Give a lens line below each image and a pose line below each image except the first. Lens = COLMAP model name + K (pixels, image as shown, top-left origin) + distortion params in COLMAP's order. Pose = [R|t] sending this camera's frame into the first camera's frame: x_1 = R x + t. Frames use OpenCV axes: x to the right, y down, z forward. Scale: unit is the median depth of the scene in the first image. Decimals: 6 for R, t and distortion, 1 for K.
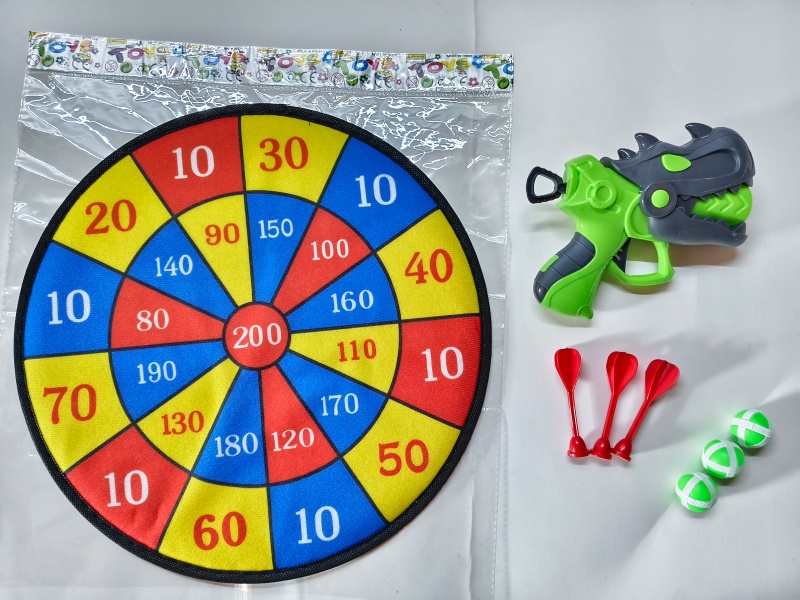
lens RADIAL K [[595.8, 0, 392.1], [0, 595.8, 272.2], [0, 0, 1]] dist [0.002454, -0.005269]
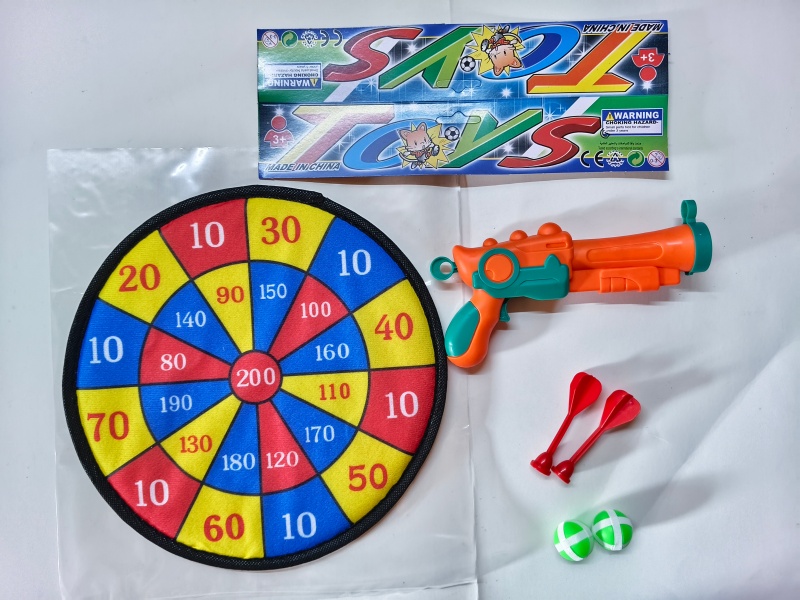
lens RADIAL K [[575.1, 0, 393.4], [0, 575.1, 322.6], [0, 0, 1]] dist [0.000757, -0.001621]
pose [[0.997785, 0.040545, 0.052744, -0.005165], [-0.041242, 0.999075, 0.012203, -0.035086], [-0.052201, -0.014351, 0.998533, -0.223707]]
